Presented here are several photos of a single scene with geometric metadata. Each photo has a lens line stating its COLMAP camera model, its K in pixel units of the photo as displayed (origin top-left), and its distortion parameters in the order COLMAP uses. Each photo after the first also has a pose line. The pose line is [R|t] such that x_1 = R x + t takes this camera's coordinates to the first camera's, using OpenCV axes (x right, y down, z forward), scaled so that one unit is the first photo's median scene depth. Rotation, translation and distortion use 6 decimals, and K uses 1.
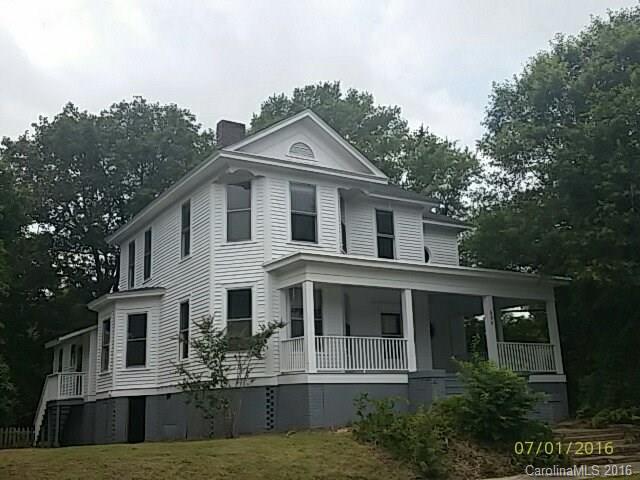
lens RADIAL K [[695.8, 0, 320.0], [0, 695.8, 240.0], [0, 0, 1]] dist [0.114074, -0.002140]
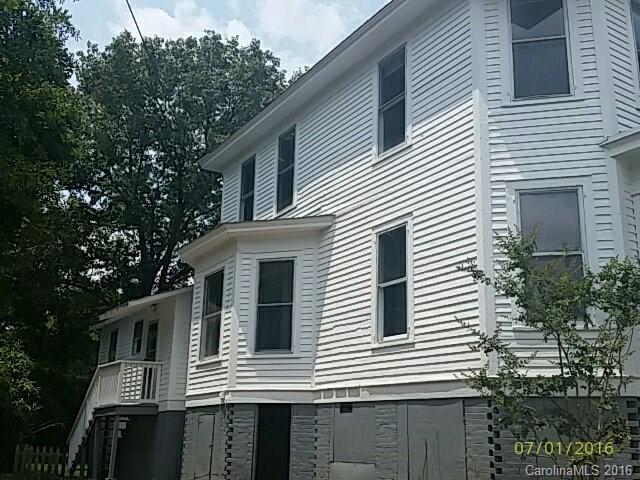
lens RADIAL K [[651.6, 0, 320.0], [0, 651.6, 240.0], [0, 0, 1]] dist [0.115064, -0.001948]
pose [[0.998385, 0.055364, 0.012763, -0.215506], [-0.054641, 0.997187, -0.051317, 0.105723], [-0.015568, 0.050536, 0.998601, 0.430317]]
